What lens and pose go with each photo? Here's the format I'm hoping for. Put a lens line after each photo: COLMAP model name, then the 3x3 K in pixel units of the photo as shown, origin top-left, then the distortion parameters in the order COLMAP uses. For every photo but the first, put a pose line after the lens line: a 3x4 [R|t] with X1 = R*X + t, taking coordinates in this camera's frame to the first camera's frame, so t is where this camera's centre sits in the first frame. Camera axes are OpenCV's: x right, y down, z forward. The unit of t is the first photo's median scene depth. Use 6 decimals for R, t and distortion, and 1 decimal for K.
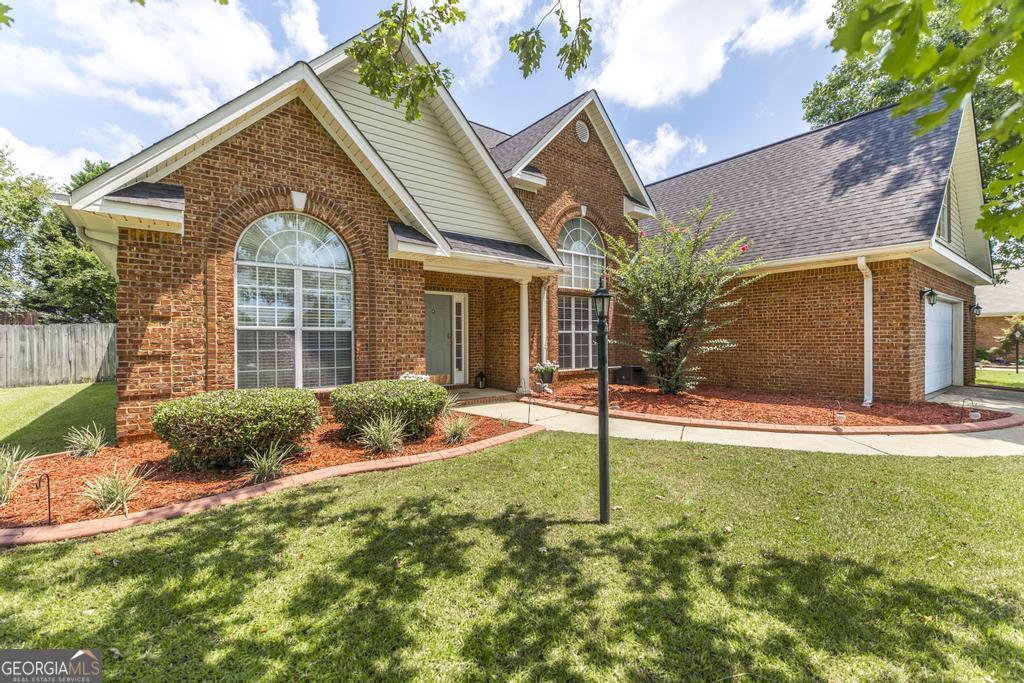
lens RADIAL K [[451.6, 0, 513.3], [0, 451.6, 341.5], [0, 0, 1]] dist [0.004934, 0.000684]
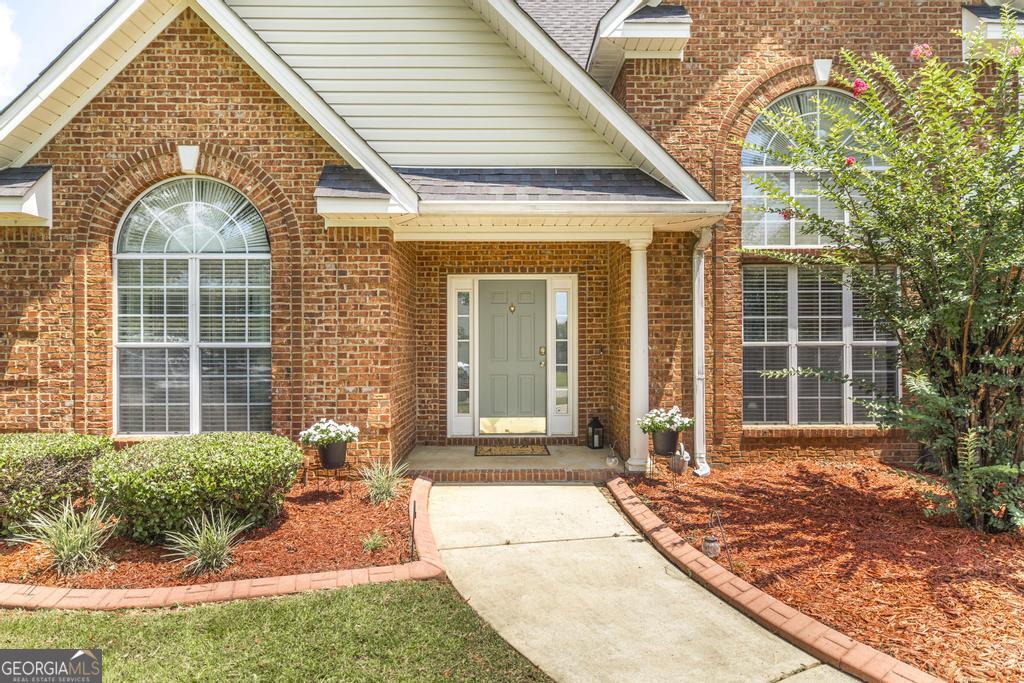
lens RADIAL K [[618.5, 0, 511.7], [0, 618.5, 344.0], [0, 0, 1]] dist [0.007613, -0.001381]
pose [[0.790626, 0.004361, -0.612284, 0.479685], [-0.004511, 0.999989, 0.001299, -0.033191], [0.612282, 0.001735, 0.790637, 0.548981]]
